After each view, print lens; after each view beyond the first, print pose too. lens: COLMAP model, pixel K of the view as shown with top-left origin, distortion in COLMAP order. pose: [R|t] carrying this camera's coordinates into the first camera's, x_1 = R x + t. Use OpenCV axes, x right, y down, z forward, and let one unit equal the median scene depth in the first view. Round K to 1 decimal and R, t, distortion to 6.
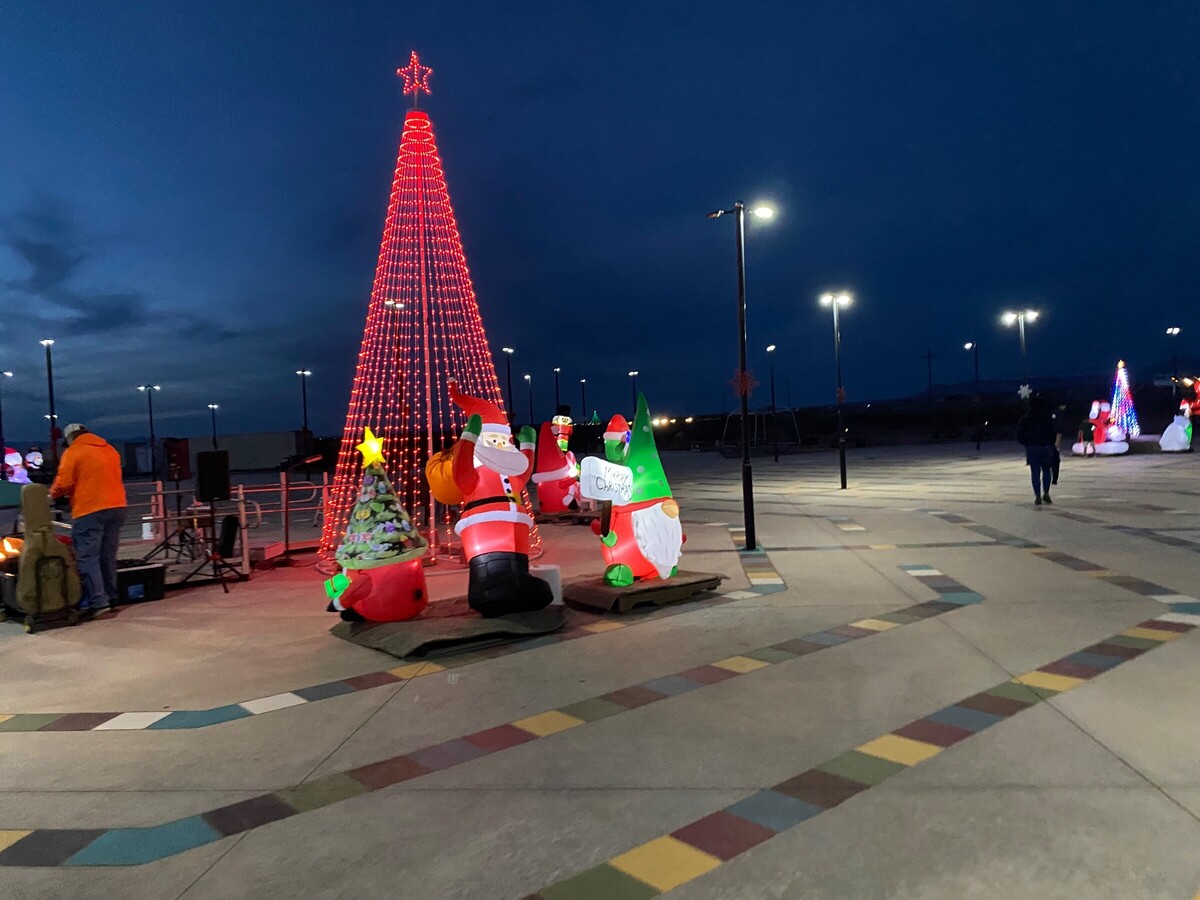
lens RADIAL K [[902.1, 0, 599.7], [0, 902.1, 454.5], [0, 0, 1]] dist [0.012067, 0.001179]
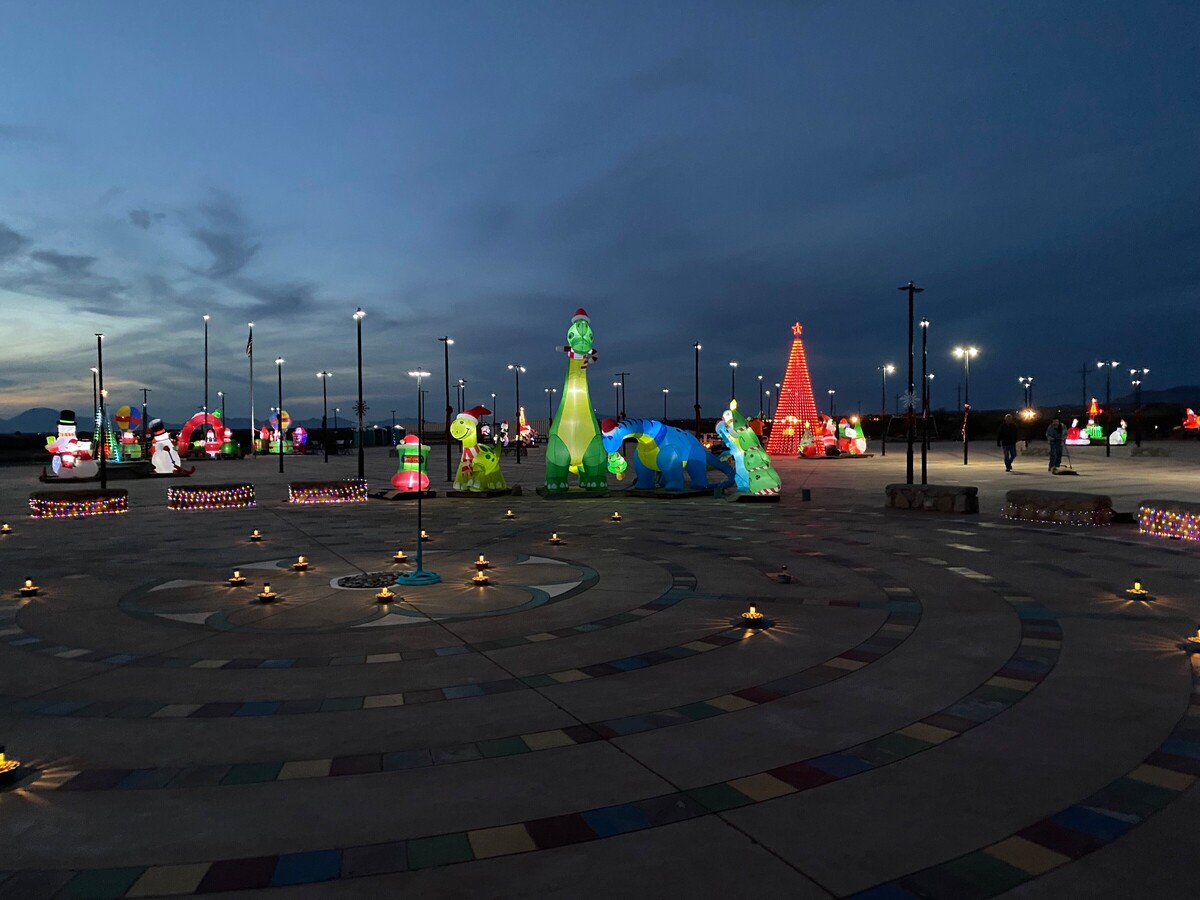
lens RADIAL K [[902.1, 0, 597.9], [0, 902.1, 437.1], [0, 0, 1]] dist [0.012067, 0.001179]
pose [[0.979235, 0.035509, -0.199595, -0.265267], [-0.038756, 0.999172, -0.012385, 0.123075], [0.198990, 0.019863, 0.979800, -3.047049]]
